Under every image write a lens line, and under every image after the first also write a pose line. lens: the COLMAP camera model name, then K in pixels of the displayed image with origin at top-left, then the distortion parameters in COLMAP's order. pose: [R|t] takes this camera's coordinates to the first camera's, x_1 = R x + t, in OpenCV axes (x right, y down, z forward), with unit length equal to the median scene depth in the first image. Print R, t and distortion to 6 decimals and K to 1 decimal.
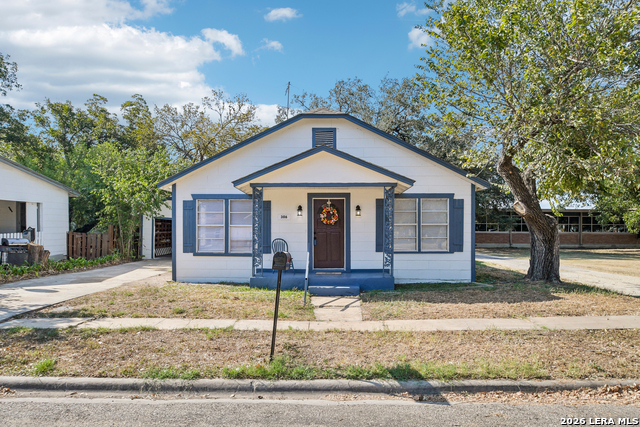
lens RADIAL K [[435.7, 0, 322.4], [0, 435.7, 216.1], [0, 0, 1]] dist [-0.039745, -0.000713]
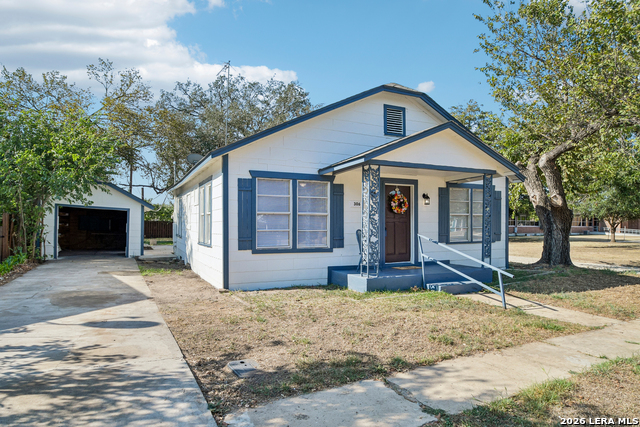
lens RADIAL K [[369.9, 0, 316.3], [0, 369.9, 212.0], [0, 0, 1]] dist [-0.023606, -0.000844]
pose [[0.900925, 0.013641, 0.433761, -0.471690], [-0.017895, 0.999823, 0.005726, 0.014853], [-0.433606, -0.012921, 0.901010, 0.384885]]
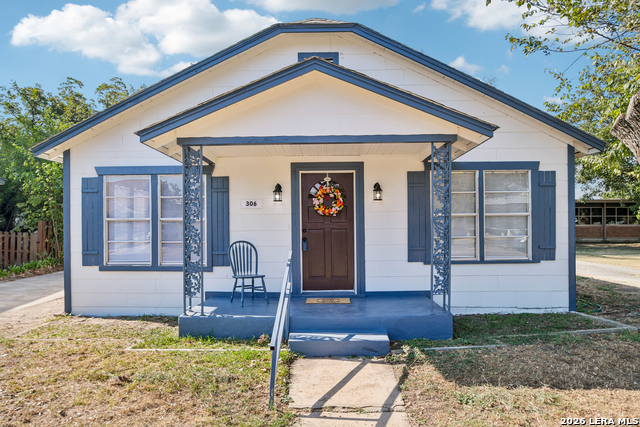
lens RADIAL K [[435.7, 0, 319.8], [0, 435.7, 215.2], [0, 0, 1]] dist [-0.039745, -0.000713]
pose [[0.999952, -0.008853, -0.004174, 0.006576], [0.008896, 0.999906, 0.010387, 0.012265], [0.004081, -0.010424, 0.999937, 0.411968]]
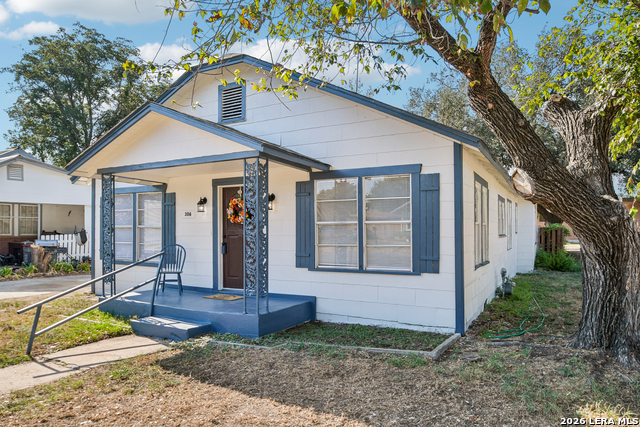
lens RADIAL K [[435.7, 0, 315.5], [0, 435.7, 217.5], [0, 0, 1]] dist [-0.039745, -0.000713]
pose [[0.877188, -0.016546, -0.479862, 0.445774], [0.016604, 0.999854, -0.004125, 0.014265], [0.479860, -0.004349, 0.877335, 0.465402]]
